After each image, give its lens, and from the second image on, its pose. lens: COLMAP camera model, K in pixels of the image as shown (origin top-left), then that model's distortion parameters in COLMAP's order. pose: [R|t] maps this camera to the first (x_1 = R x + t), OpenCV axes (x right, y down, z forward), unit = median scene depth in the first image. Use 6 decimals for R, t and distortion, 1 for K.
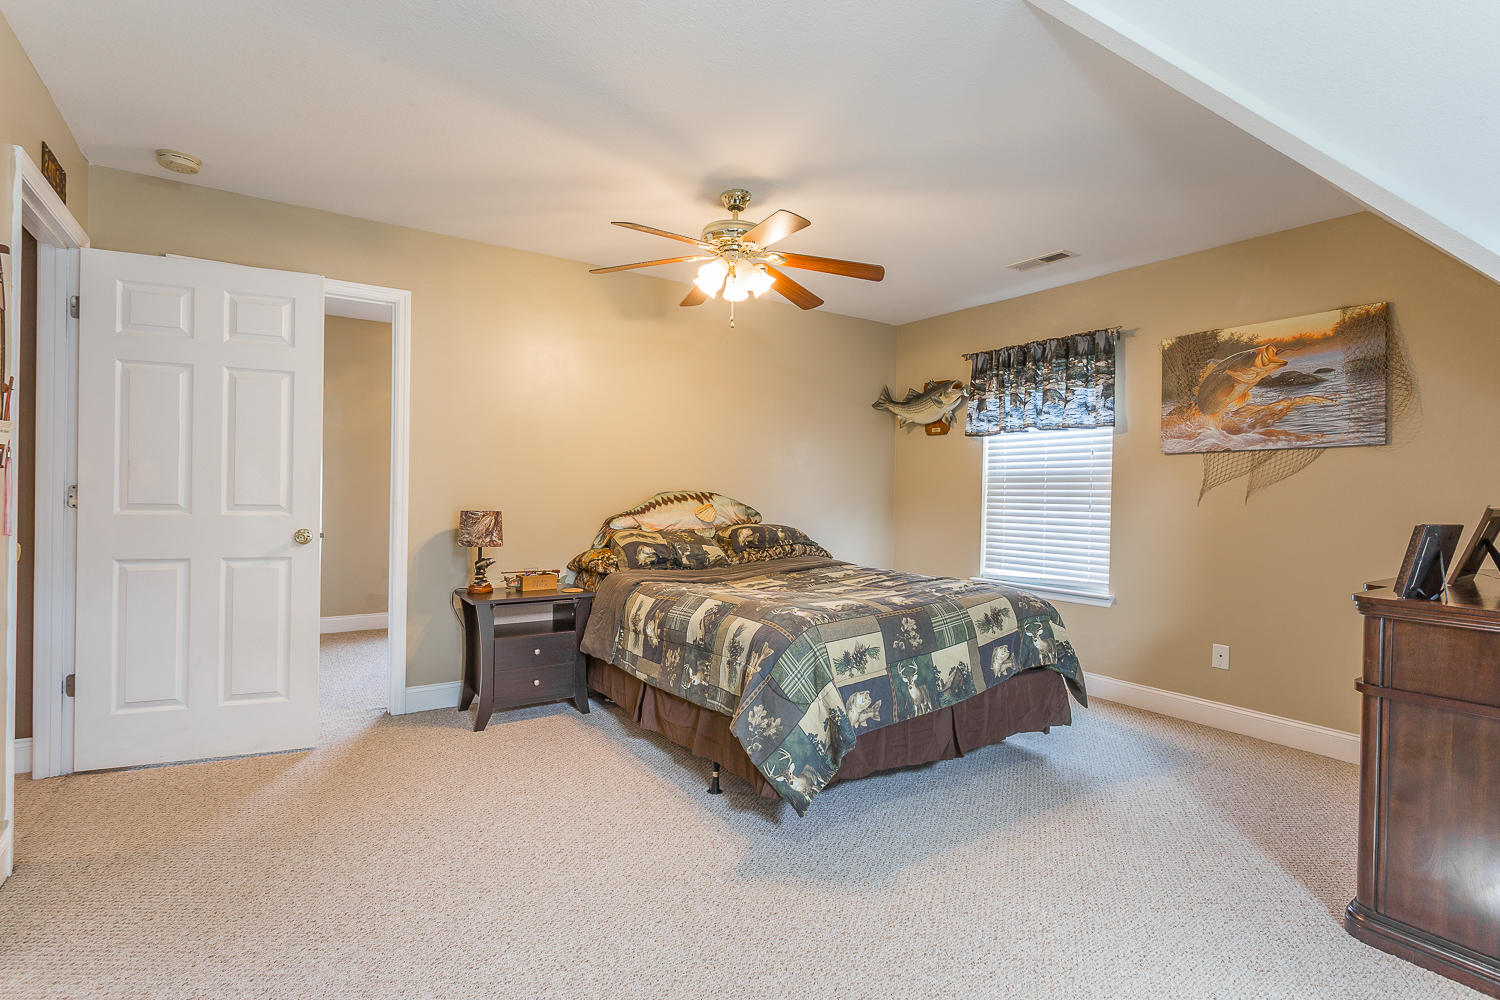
lens RADIAL K [[719.6, 0, 743.6], [0, 719.6, 494.7], [0, 0, 1]] dist [-0.001808, 0.001275]
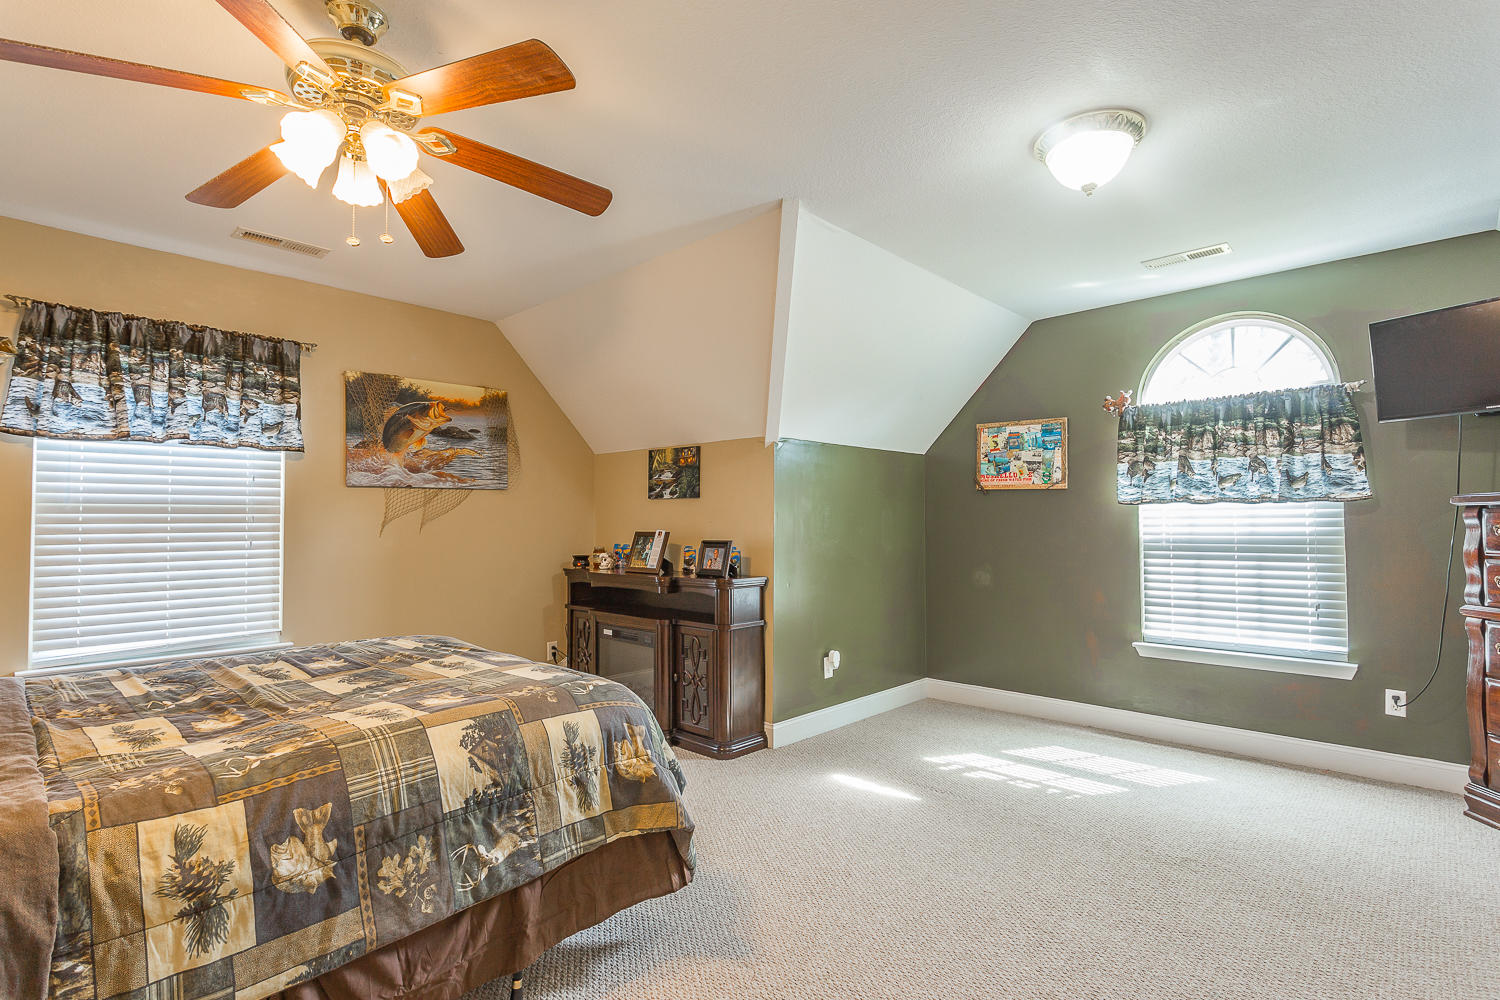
lens RADIAL K [[722.8, 0, 765.4], [0, 722.8, 499.5], [0, 0, 1]] dist [-0.000695, 0.001229]
pose [[-0.239275, 0.016302, 0.970815, -0.496750], [0.005625, 0.999866, -0.015404, -0.018876], [-0.970936, 0.001776, -0.239334, 0.652079]]
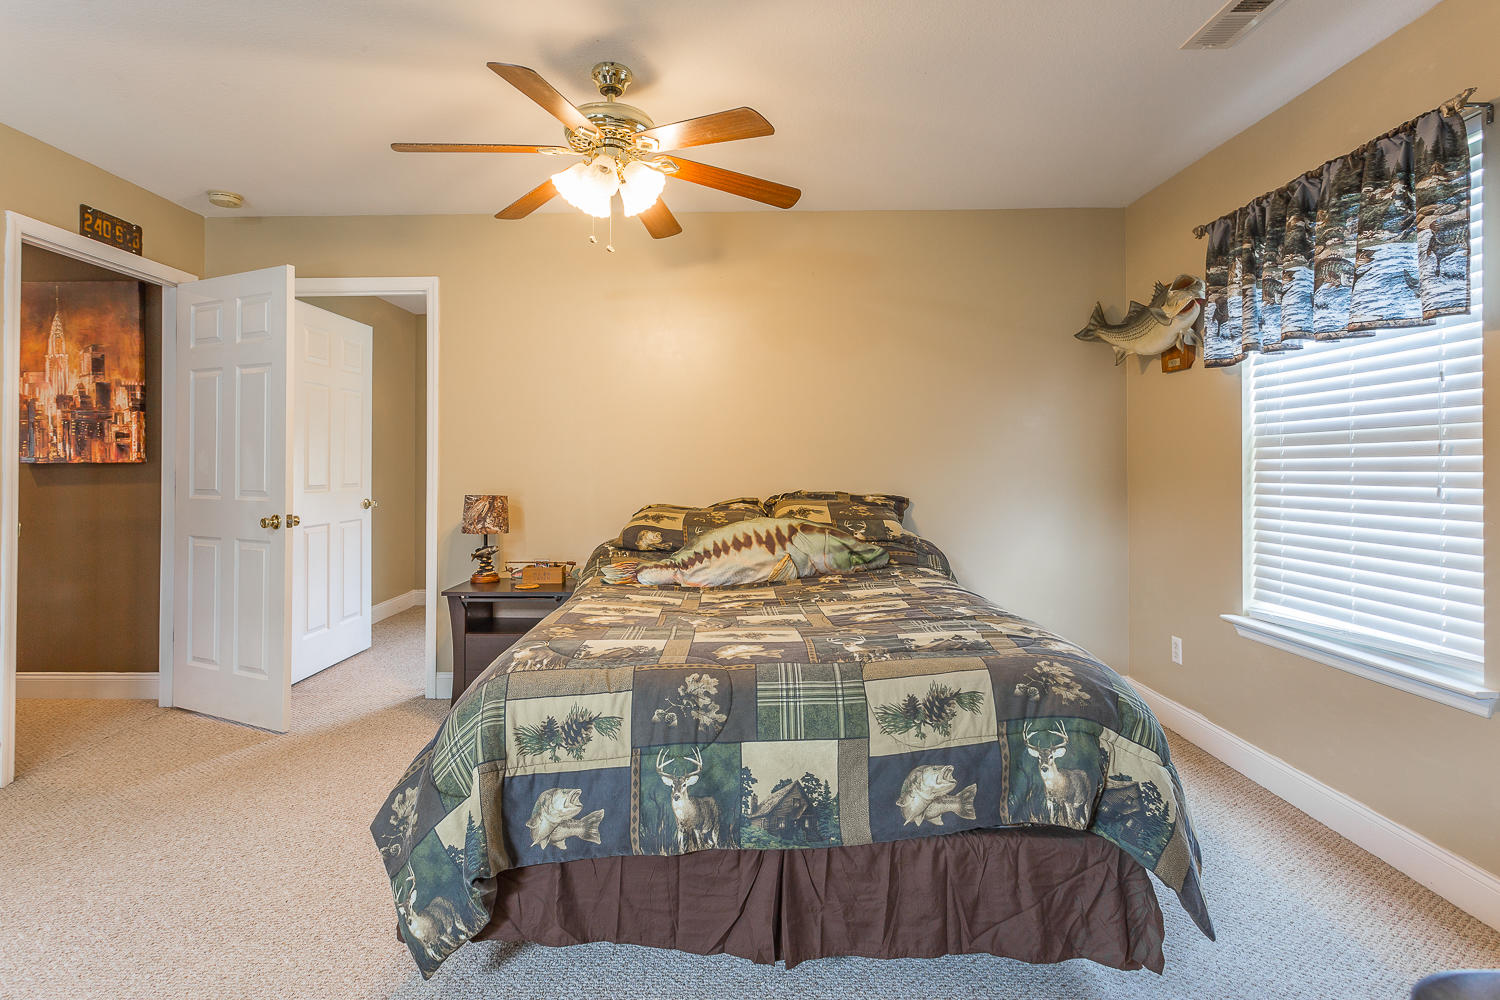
lens RADIAL K [[746.5, 0, 704.8], [0, 746.5, 464.3], [0, 0, 1]] dist [0.004872, 0.001289]
pose [[0.809732, -0.020794, -0.586432, 0.401093], [0.010781, 0.999730, -0.020564, 0.004429], [0.586701, 0.010329, 0.809738, 0.335091]]
